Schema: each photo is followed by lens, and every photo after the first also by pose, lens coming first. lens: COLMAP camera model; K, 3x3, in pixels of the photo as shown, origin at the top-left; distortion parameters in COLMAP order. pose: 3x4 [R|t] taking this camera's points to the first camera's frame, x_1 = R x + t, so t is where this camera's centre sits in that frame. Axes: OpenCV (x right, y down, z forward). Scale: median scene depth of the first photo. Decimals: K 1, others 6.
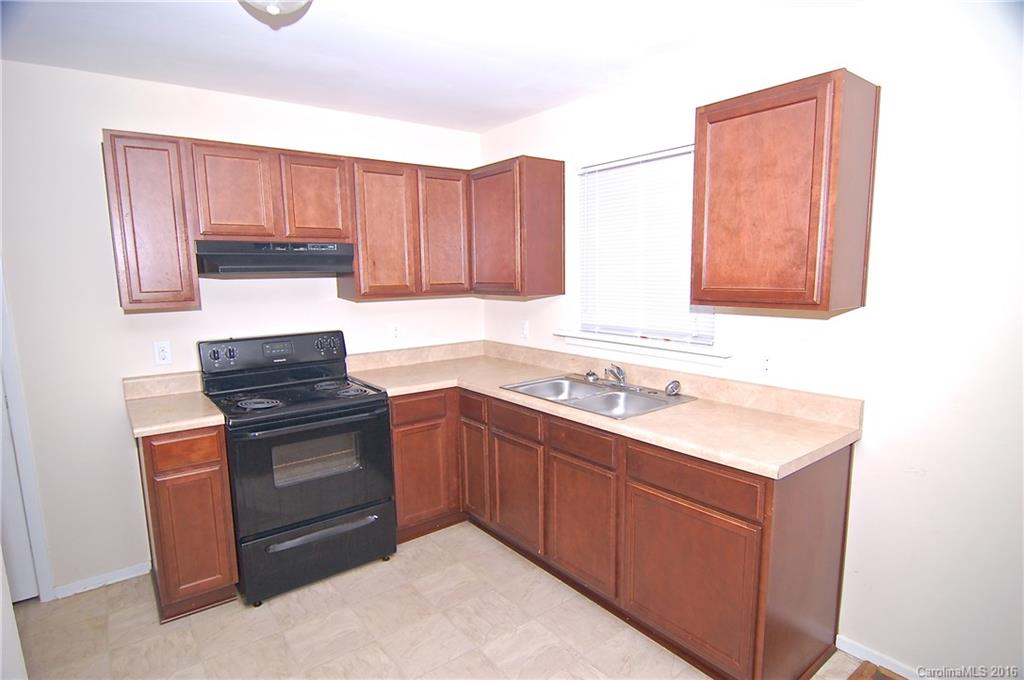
lens RADIAL K [[544.0, 0, 511.3], [0, 544.0, 351.4], [0, 0, 1]] dist [-0.018861, -0.000133]
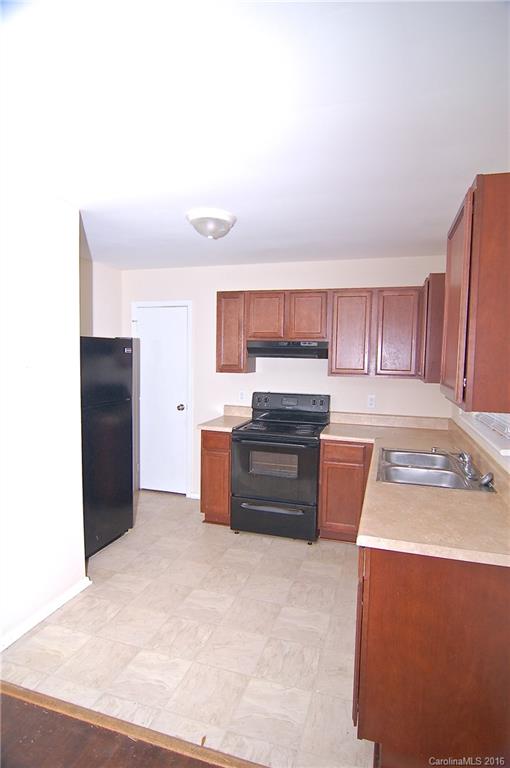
lens RADIAL K [[408.0, 0, 267.8], [0, 408.0, 384.1], [0, 0, 1]] dist [-0.018861, -0.000133]
pose [[0.587371, 0.082109, -0.805142, 0.631955], [-0.148254, 0.988922, -0.007304, -0.042582], [0.795623, 0.123656, 0.593037, 0.171261]]
